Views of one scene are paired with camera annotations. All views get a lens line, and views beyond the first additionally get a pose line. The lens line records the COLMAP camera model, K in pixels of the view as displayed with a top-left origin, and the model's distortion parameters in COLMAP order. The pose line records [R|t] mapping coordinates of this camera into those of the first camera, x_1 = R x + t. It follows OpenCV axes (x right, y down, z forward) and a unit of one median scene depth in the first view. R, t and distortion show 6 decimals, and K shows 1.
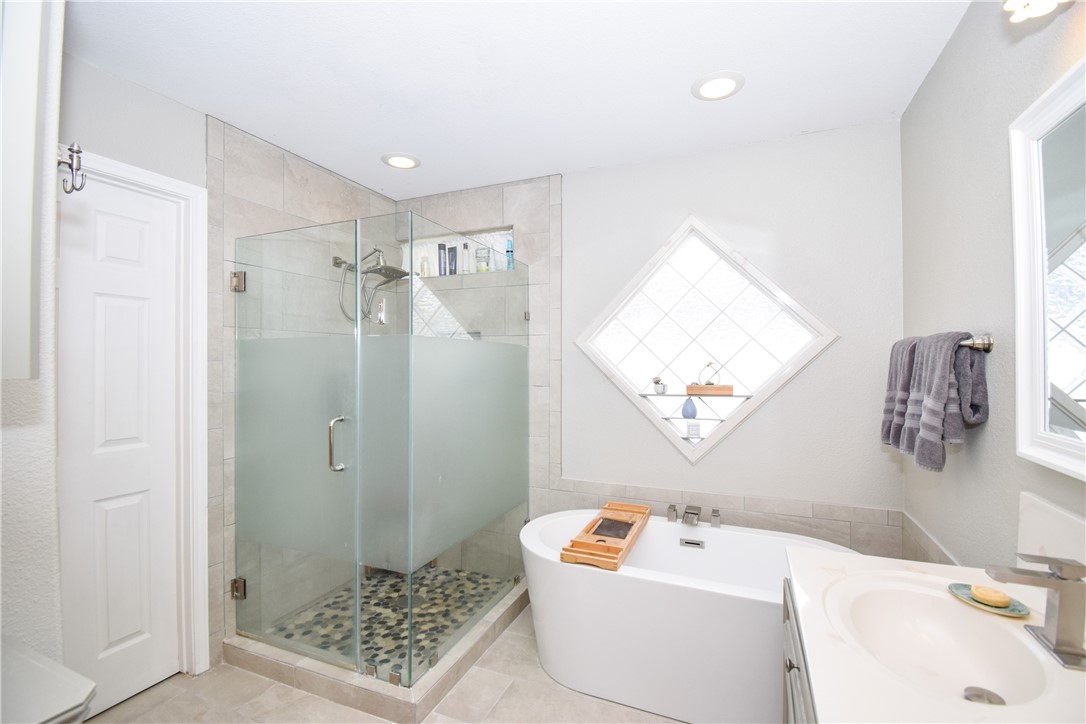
lens RADIAL K [[470.5, 0, 547.1], [0, 470.5, 366.5], [0, 0, 1]] dist [0.019385, -0.020890]
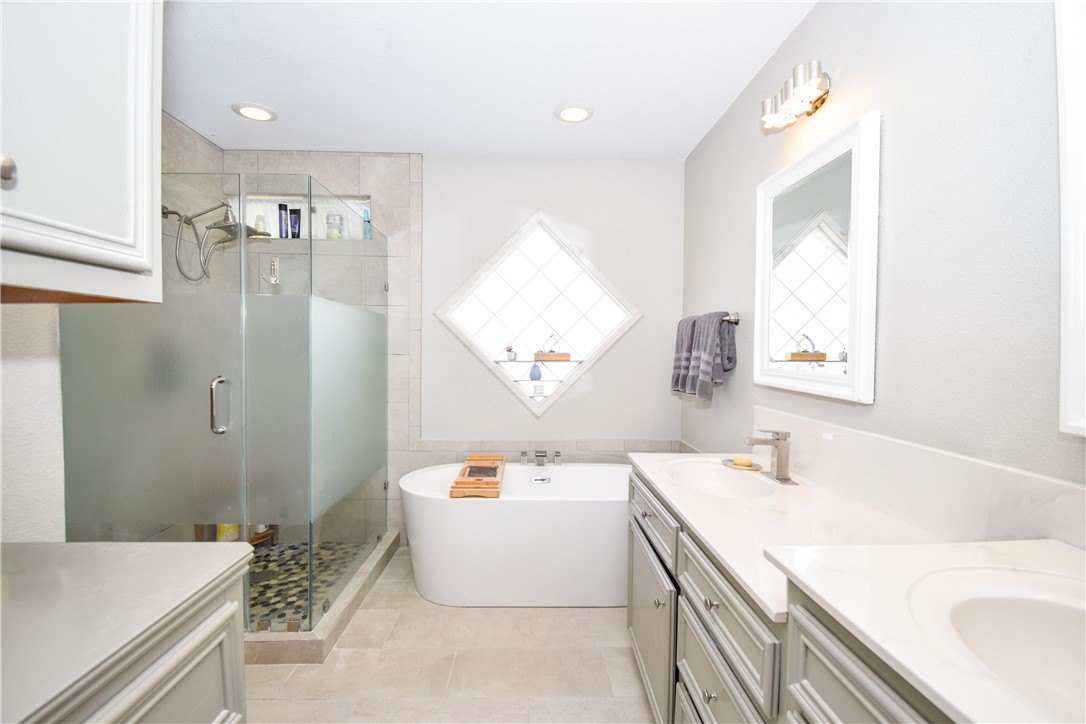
lens RADIAL K [[470.5, 0, 547.1], [0, 470.5, 366.5], [0, 0, 1]] dist [0.019385, -0.020890]
pose [[0.914227, -0.006717, 0.405147, -0.163256], [-0.008856, 0.999292, 0.036552, 0.031516], [-0.405106, -0.037005, 0.913520, -0.112710]]
